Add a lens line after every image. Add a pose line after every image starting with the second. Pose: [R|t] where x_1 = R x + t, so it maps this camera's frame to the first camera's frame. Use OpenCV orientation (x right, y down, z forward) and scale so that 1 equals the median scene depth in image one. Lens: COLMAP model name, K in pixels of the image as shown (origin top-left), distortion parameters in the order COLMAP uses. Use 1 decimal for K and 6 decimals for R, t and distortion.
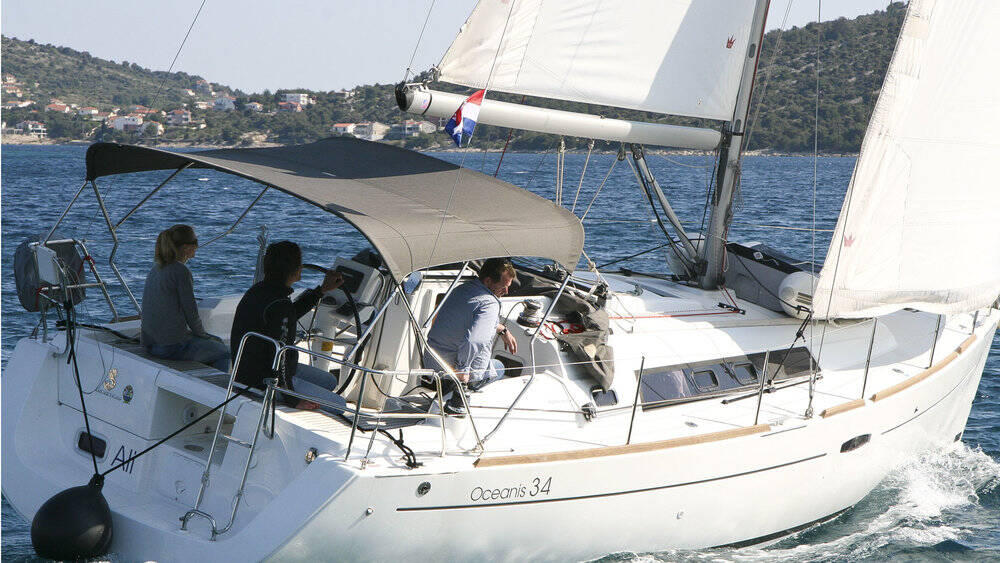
lens RADIAL K [[3528.7, 0, 499.6], [0, 3528.7, 286.5], [0, 0, 1]] dist [0.920208, 0.000000]
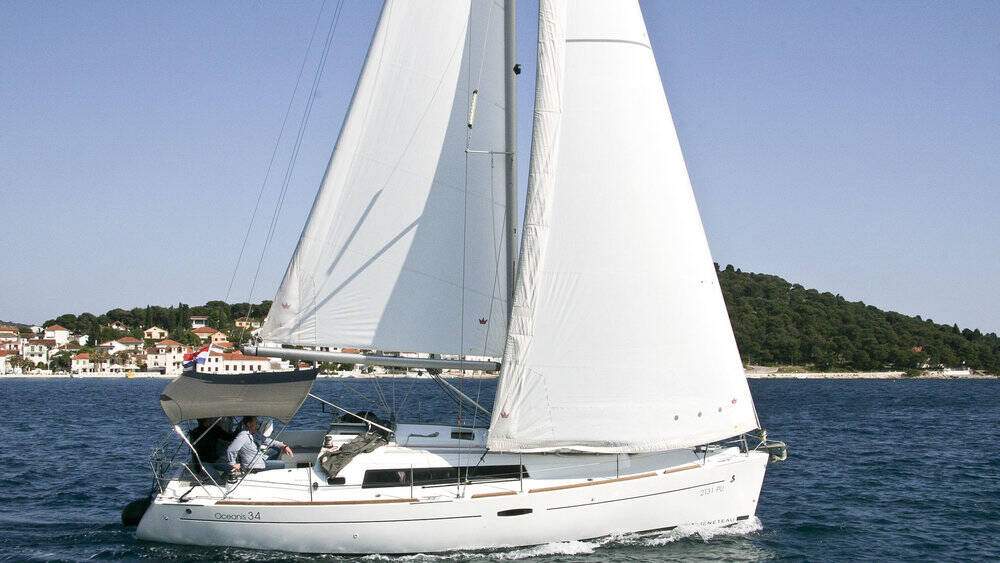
lens RADIAL K [[1162.7, 0, 501.2], [0, 1162.7, 284.1], [0, 0, 1]] dist [-0.075130, 0.000000]
pose [[0.690799, -0.068670, -0.719778, 0.636680], [-0.031674, 0.991650, -0.125006, -0.003680], [0.722352, 0.109152, 0.682857, 0.558208]]
